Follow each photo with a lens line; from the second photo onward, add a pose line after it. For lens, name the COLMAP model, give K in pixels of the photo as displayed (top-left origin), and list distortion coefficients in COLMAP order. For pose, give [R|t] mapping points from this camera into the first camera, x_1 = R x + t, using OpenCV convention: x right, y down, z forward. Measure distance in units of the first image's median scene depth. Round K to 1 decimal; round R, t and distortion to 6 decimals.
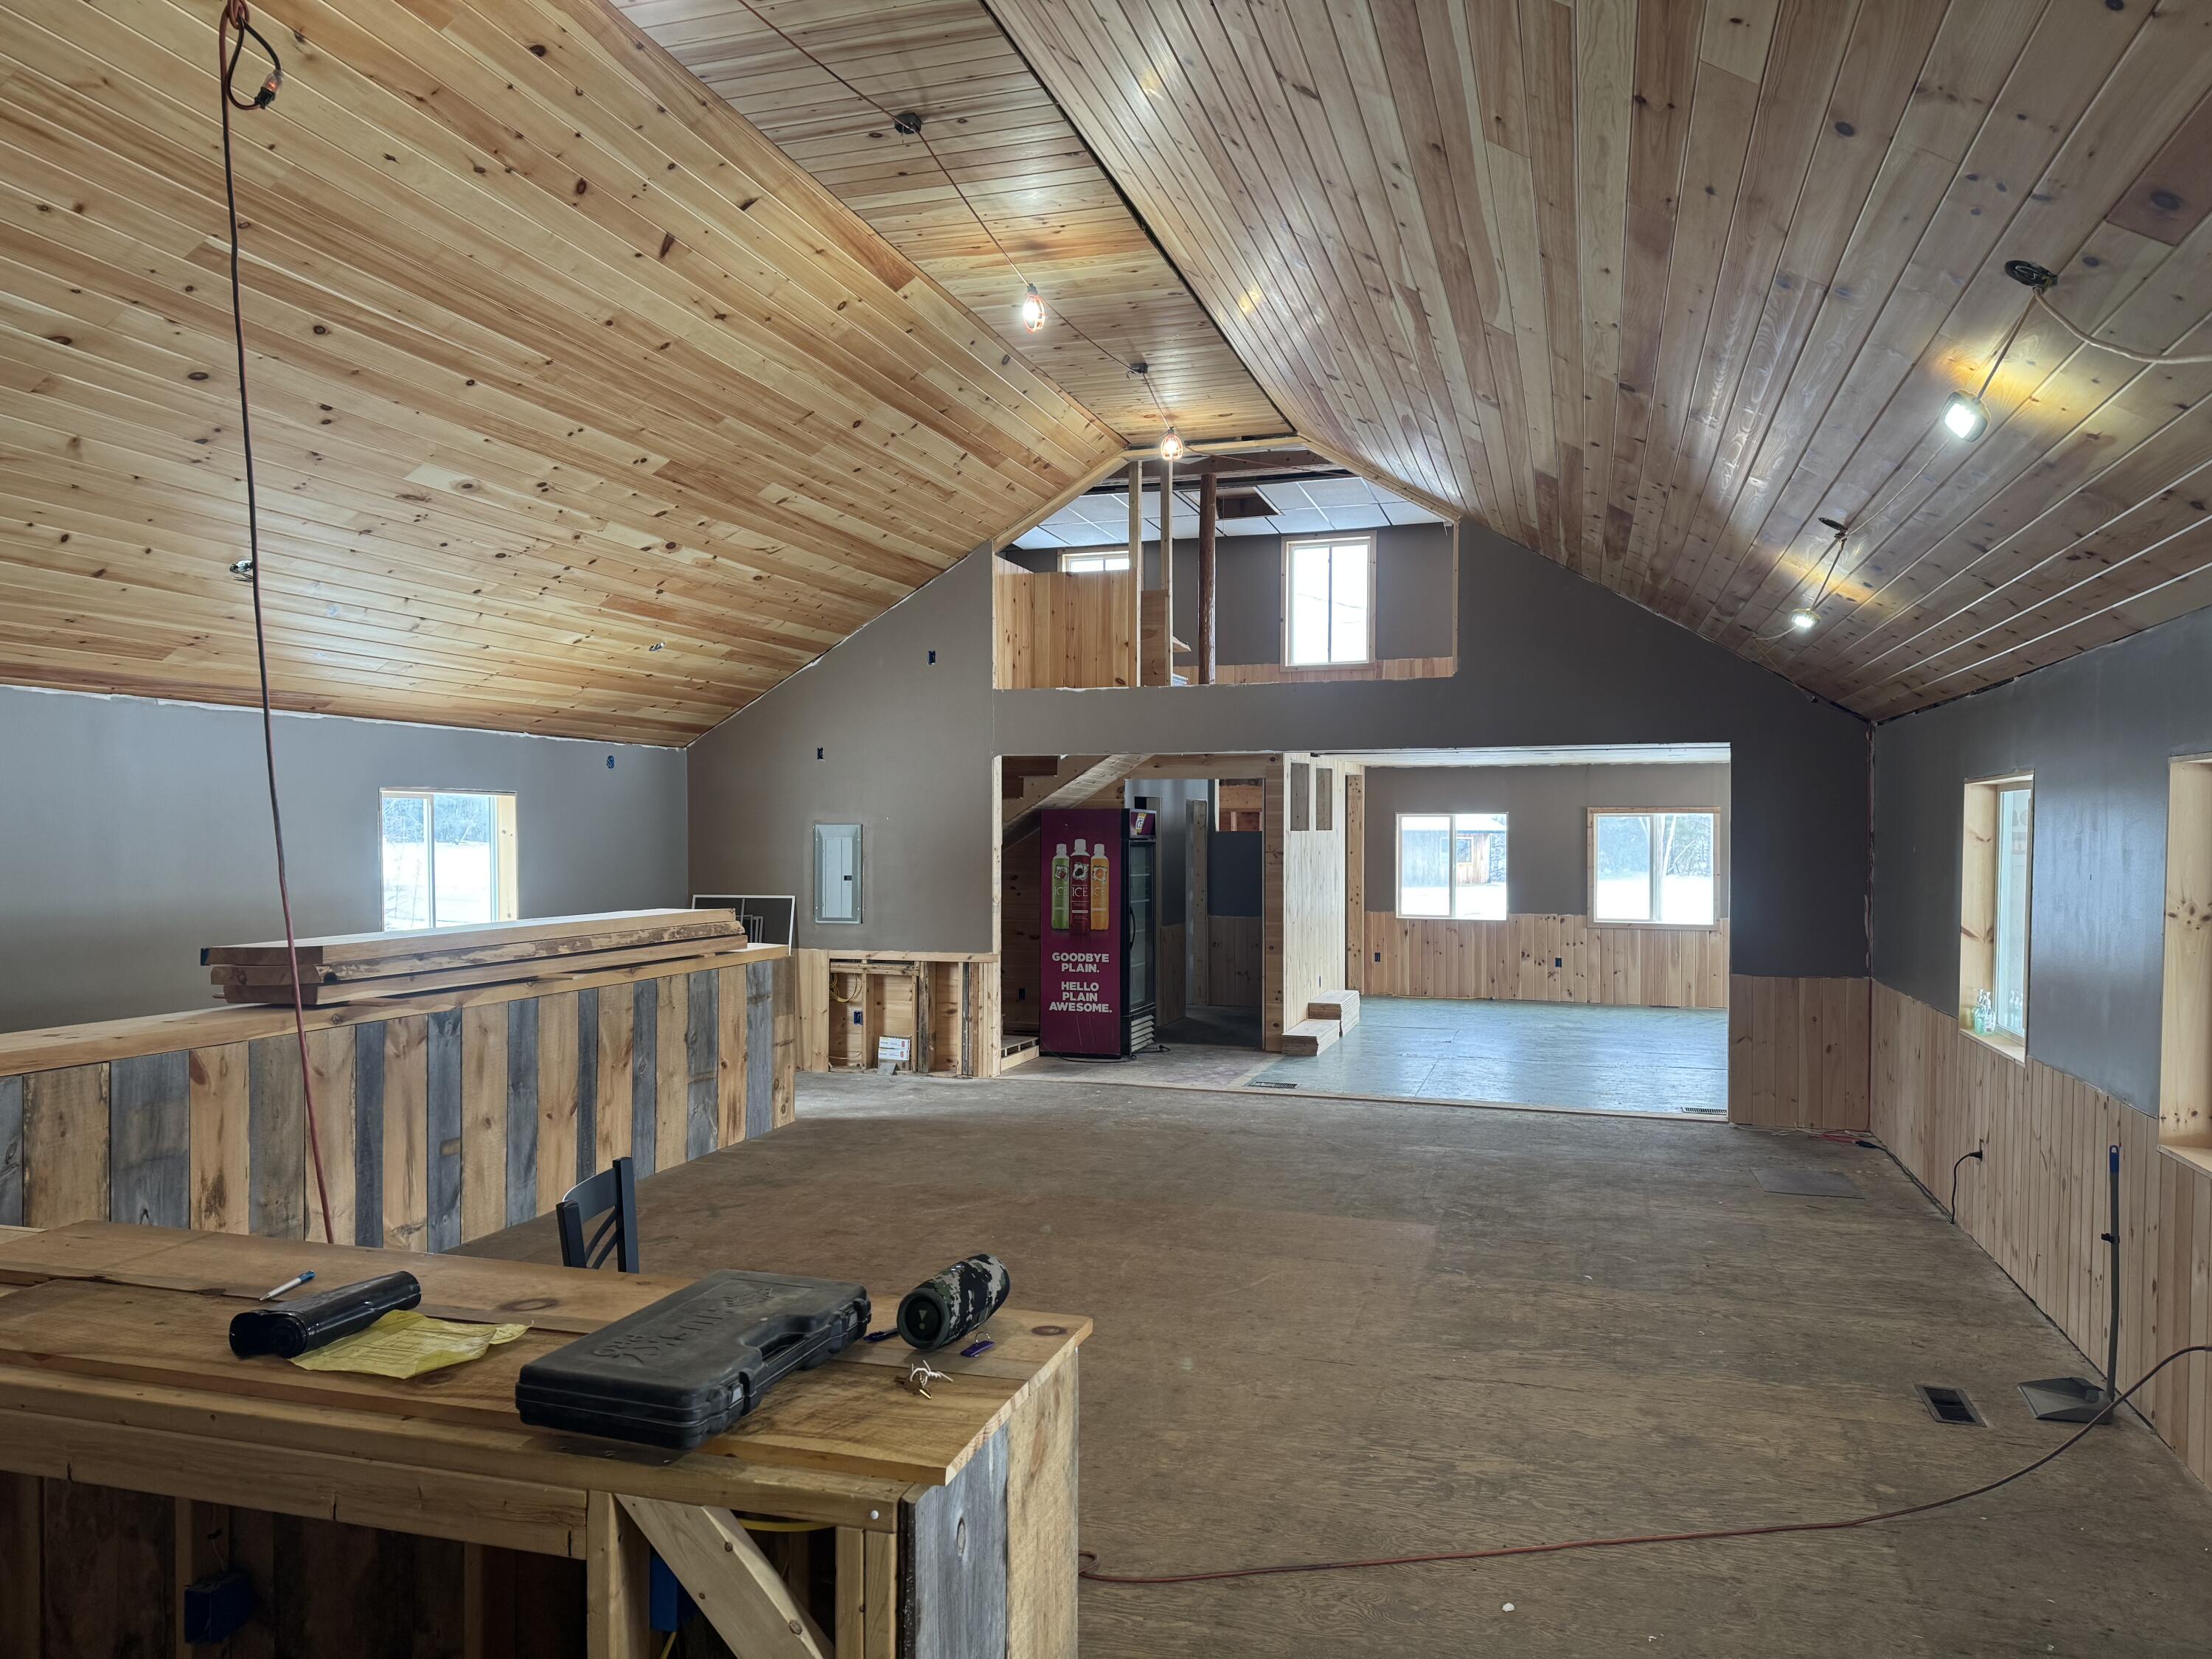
lens RADIAL K [[1520.3, 0, 1095.8], [0, 1520.3, 835.0], [0, 0, 1]] dist [0.066462, -0.061420]
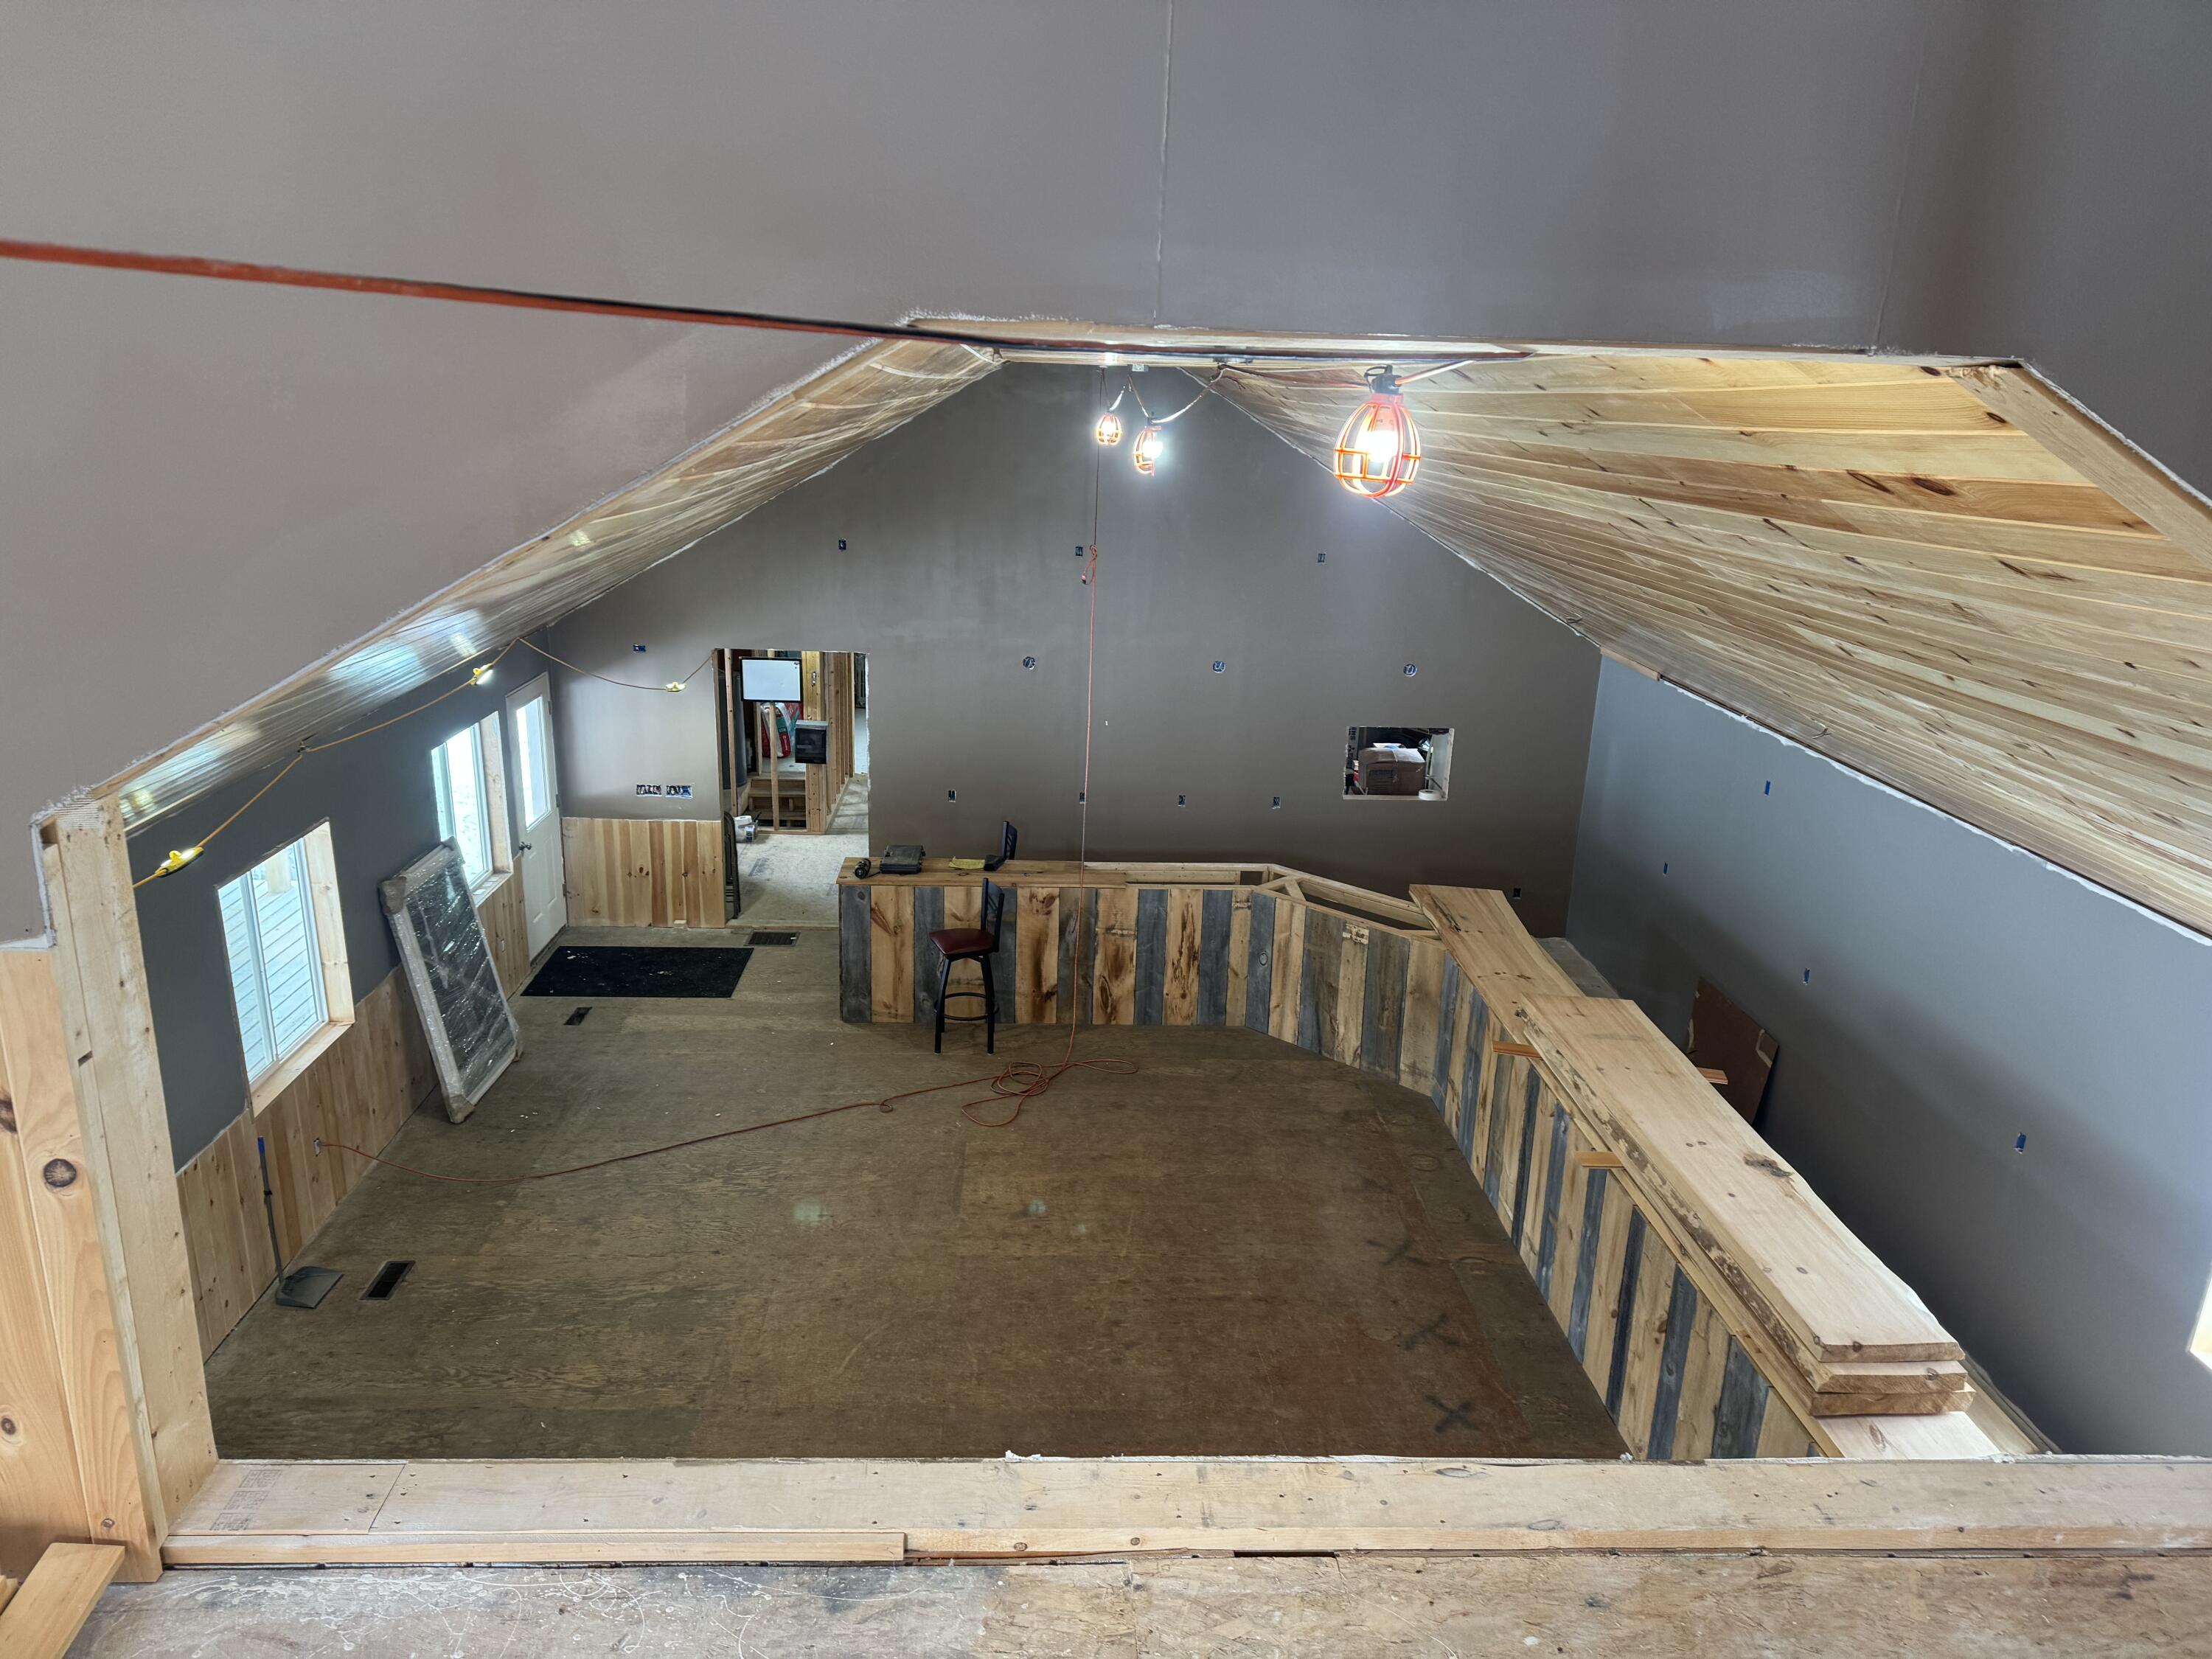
lens RADIAL K [[1543.7, 0, 1097.4], [0, 1543.7, 798.4], [0, 0, 1]] dist [0.041745, -0.066892]
pose [[-0.939534, 0.066536, -0.335929, 0.252469], [-0.029694, 0.961421, 0.273472, -0.371163], [0.341165, 0.266912, -0.901313, 1.706015]]
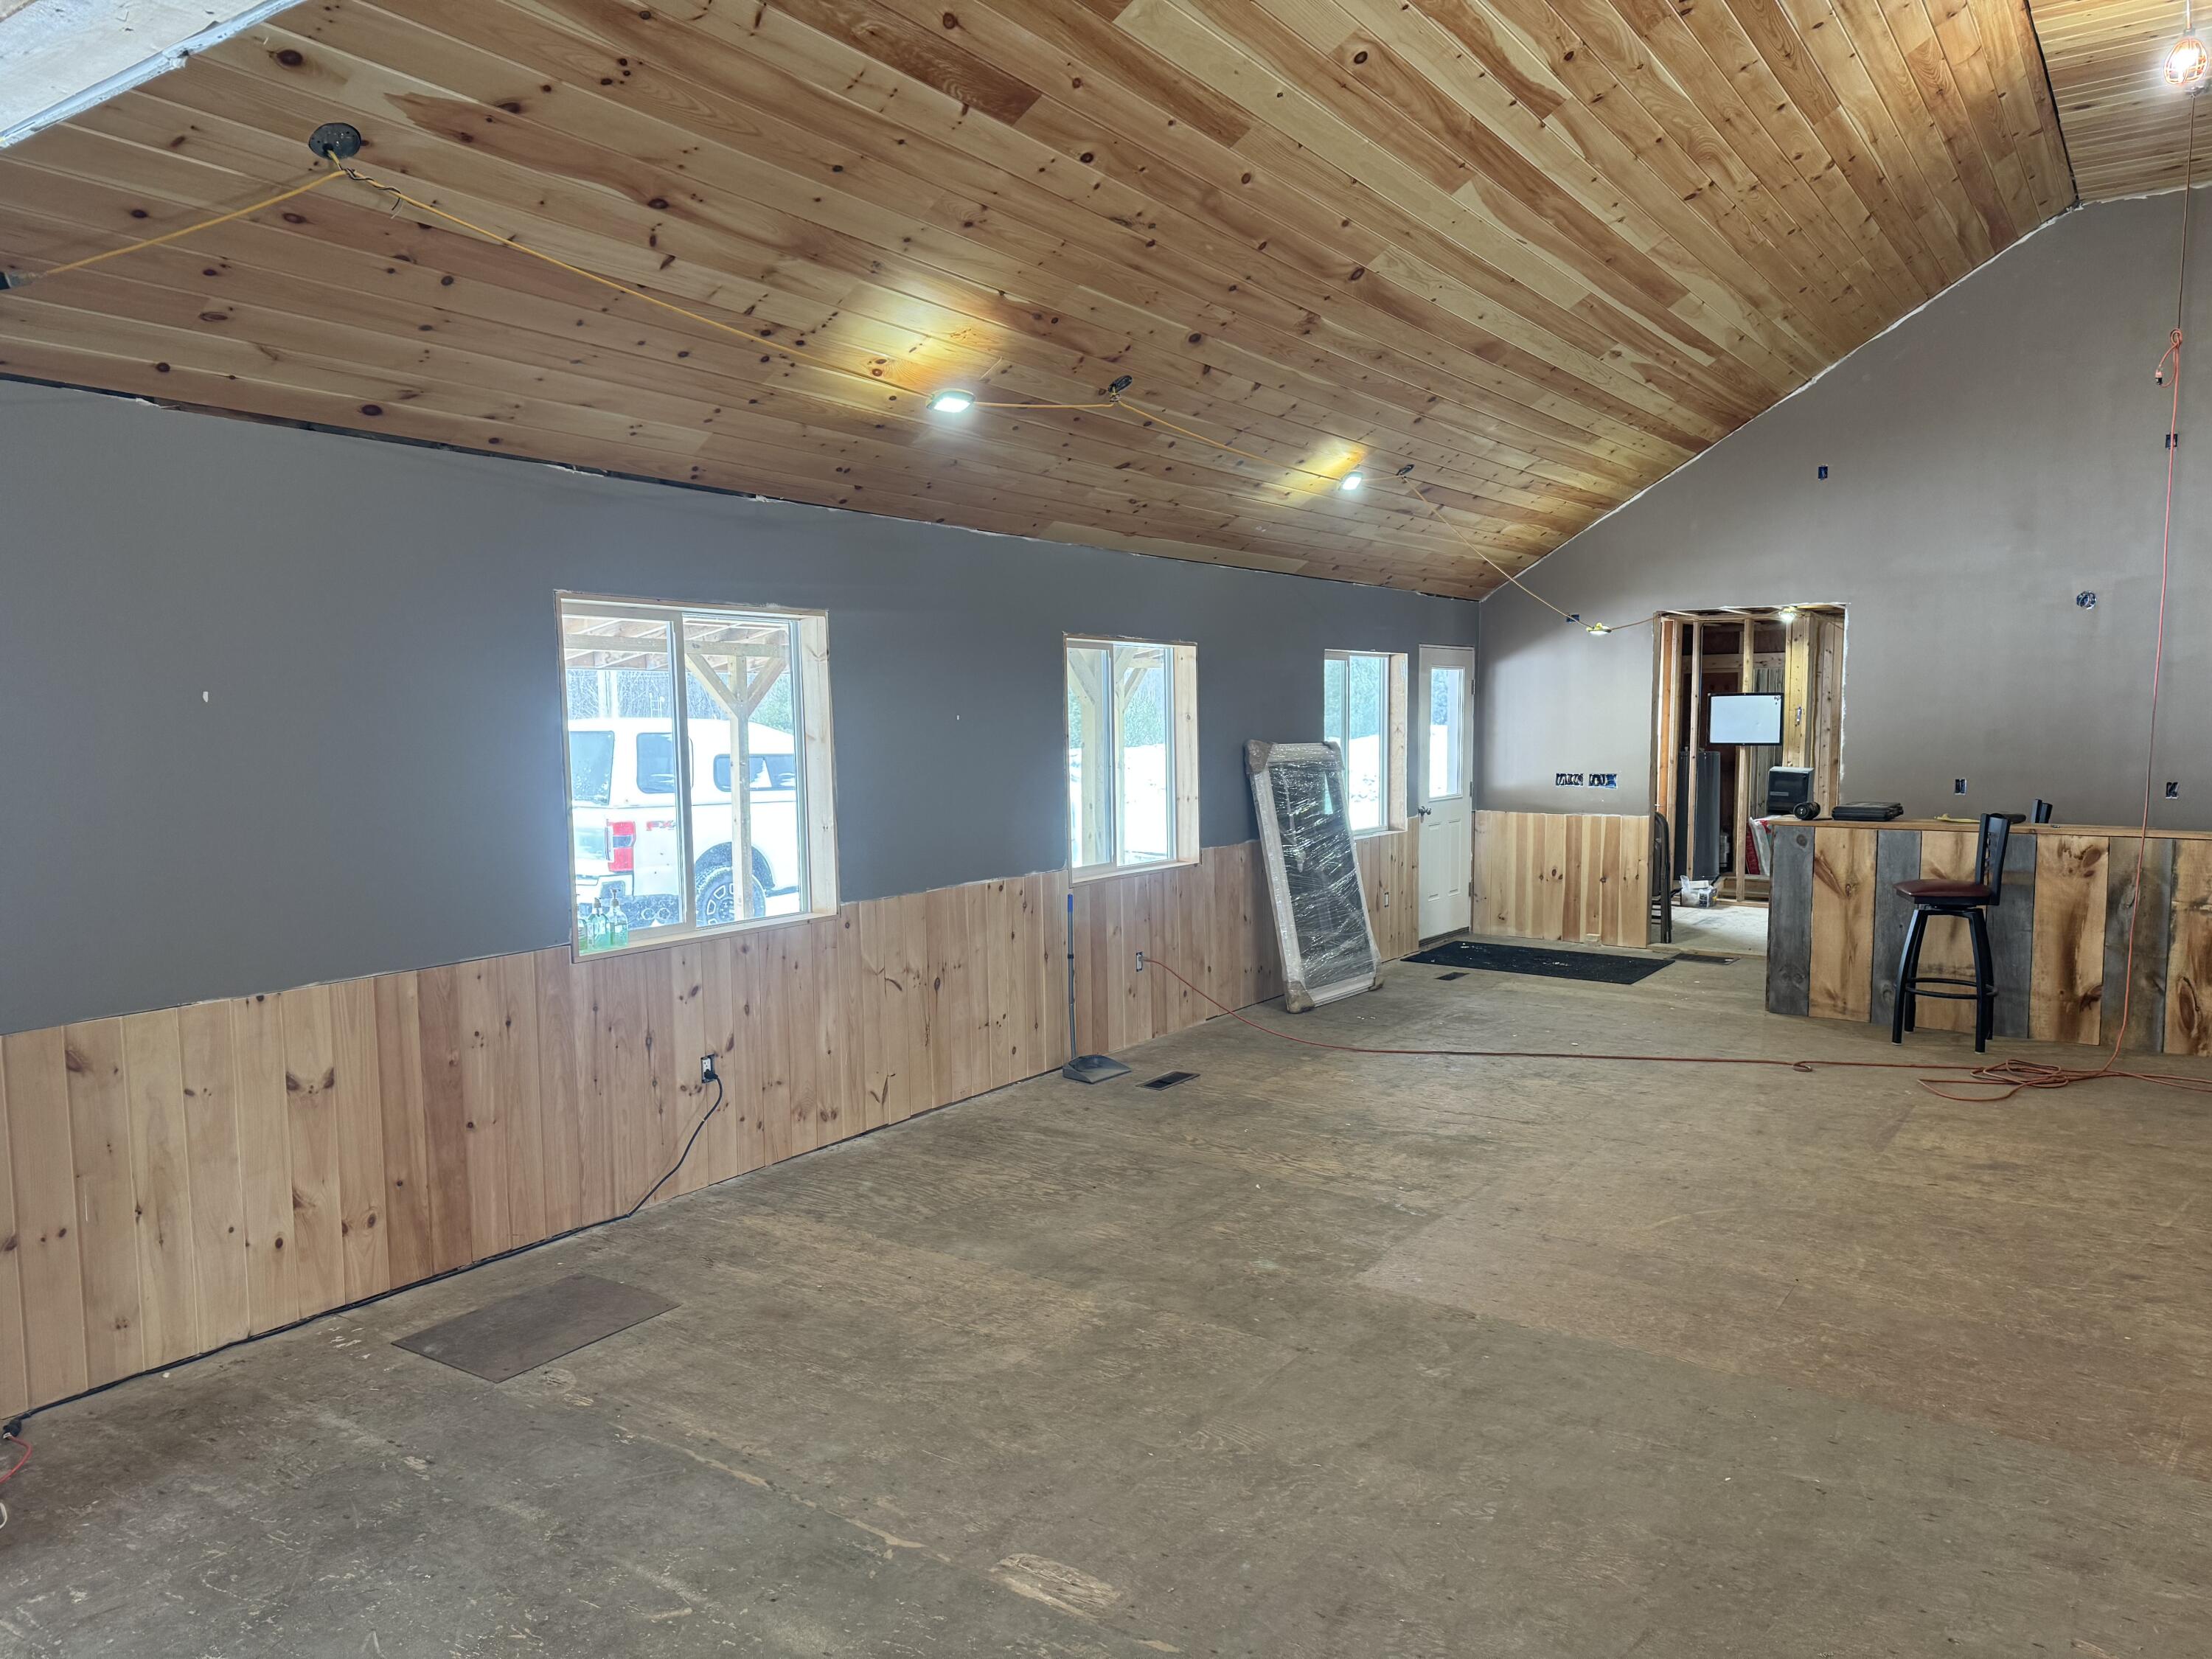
lens RADIAL K [[1520.3, 0, 1095.8], [0, 1520.3, 835.0], [0, 0, 1]] dist [0.066462, -0.061420]
pose [[-0.952235, -0.021269, 0.304624, 0.129263], [0.006419, 0.995957, 0.089606, 0.010585], [-0.305298, 0.087281, -0.948248, 1.576947]]
